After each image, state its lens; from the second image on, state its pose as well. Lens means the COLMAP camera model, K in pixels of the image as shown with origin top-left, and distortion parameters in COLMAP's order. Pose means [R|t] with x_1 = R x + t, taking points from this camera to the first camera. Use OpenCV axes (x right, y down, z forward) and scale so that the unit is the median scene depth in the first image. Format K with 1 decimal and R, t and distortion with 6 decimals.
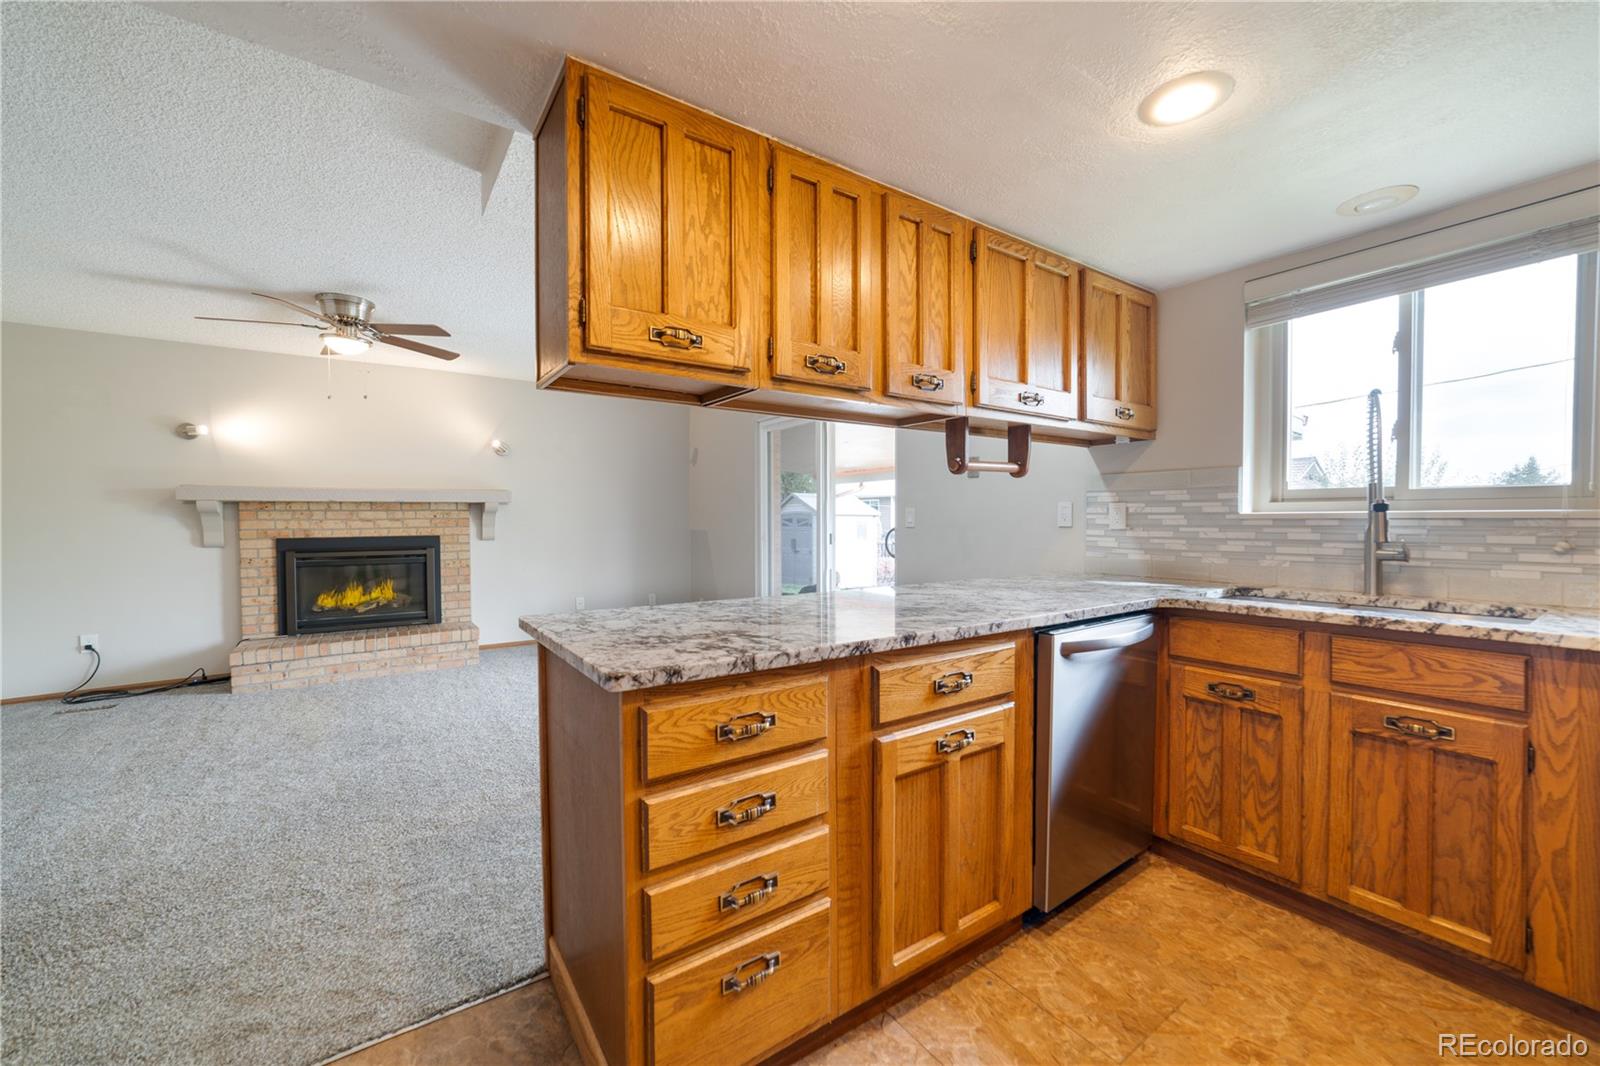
lens RADIAL K [[616.7, 0, 801.3], [0, 616.7, 531.6], [0, 0, 1]] dist [-0.023936, 0.007600]
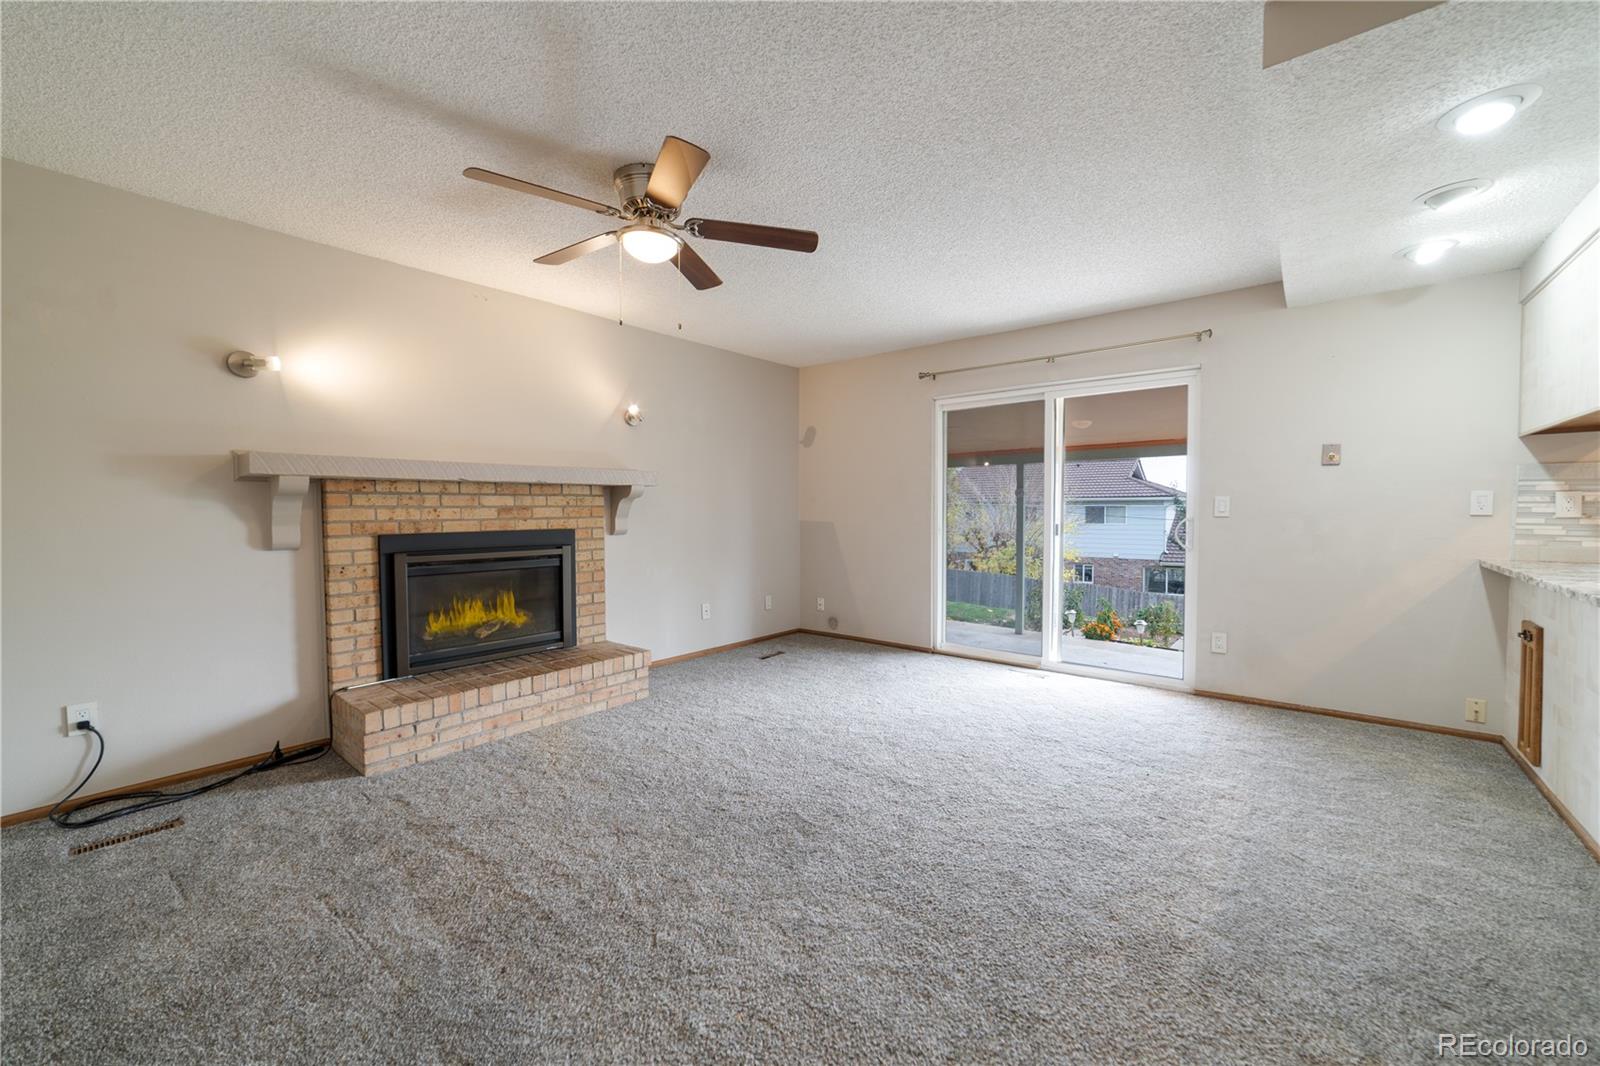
lens RADIAL K [[620.1, 0, 800.5], [0, 620.1, 531.4], [0, 0, 1]] dist [-0.024935, 0.008383]
pose [[0.962515, -0.007560, 0.271122, -1.394585], [0.004020, 0.999899, 0.013608, 0.000587], [-0.271198, -0.012008, 0.962449, 0.526314]]
